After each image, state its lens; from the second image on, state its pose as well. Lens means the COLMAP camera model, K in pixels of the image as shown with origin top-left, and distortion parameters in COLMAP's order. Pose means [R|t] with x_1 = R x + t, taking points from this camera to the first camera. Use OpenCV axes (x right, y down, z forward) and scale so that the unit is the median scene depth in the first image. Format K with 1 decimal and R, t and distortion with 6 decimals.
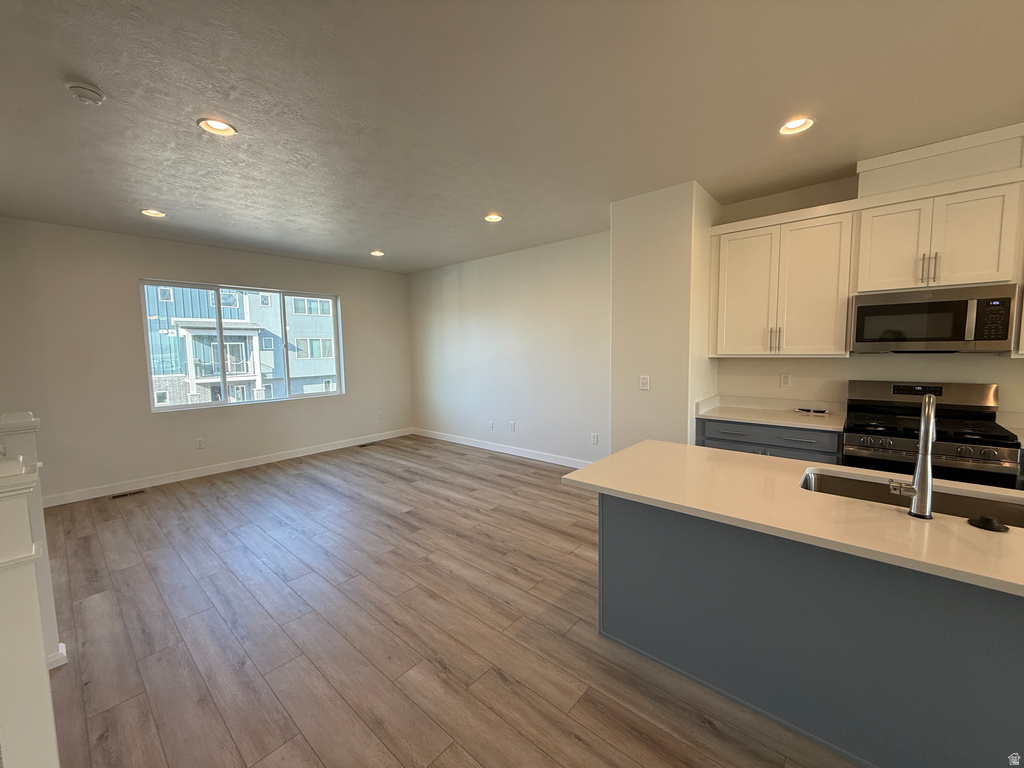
lens RADIAL K [[409.1, 0, 508.3], [0, 409.1, 381.6], [0, 0, 1]] dist [0.003598, -0.000137]
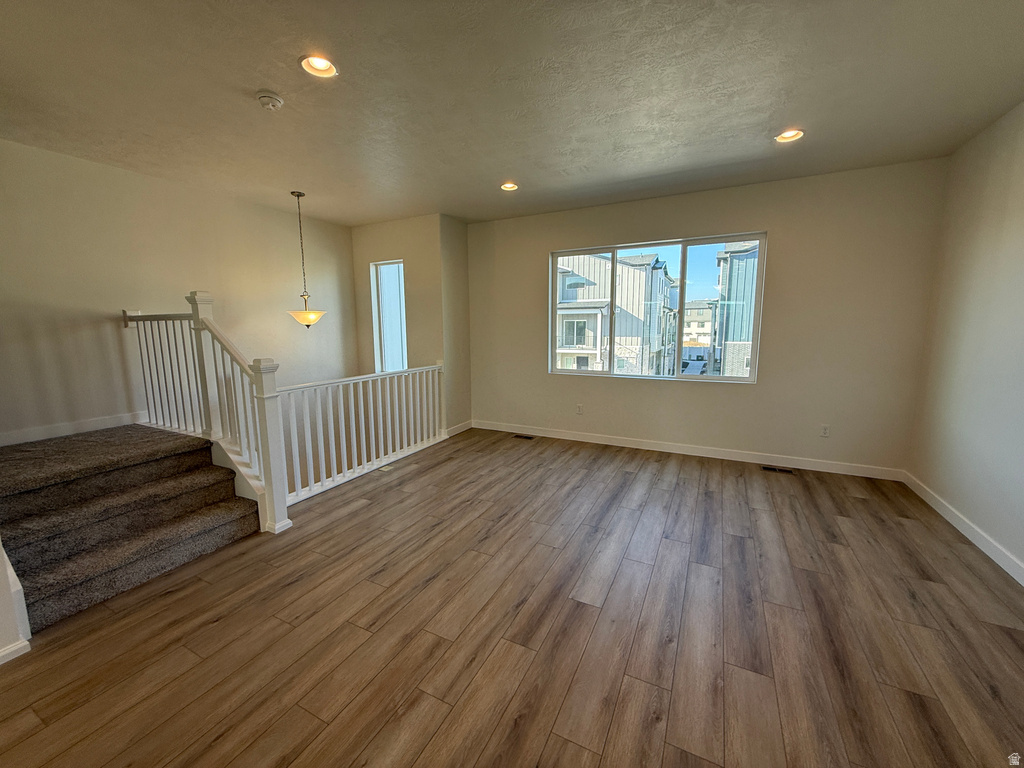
lens RADIAL K [[409.1, 0, 510.4], [0, 409.1, 378.9], [0, 0, 1]] dist [0.003598, -0.000137]
pose [[0.241618, 0.142656, -0.959828, 0.183117], [-0.074774, 0.988931, 0.128159, -0.042714], [0.967486, 0.040804, 0.249611, 0.605105]]
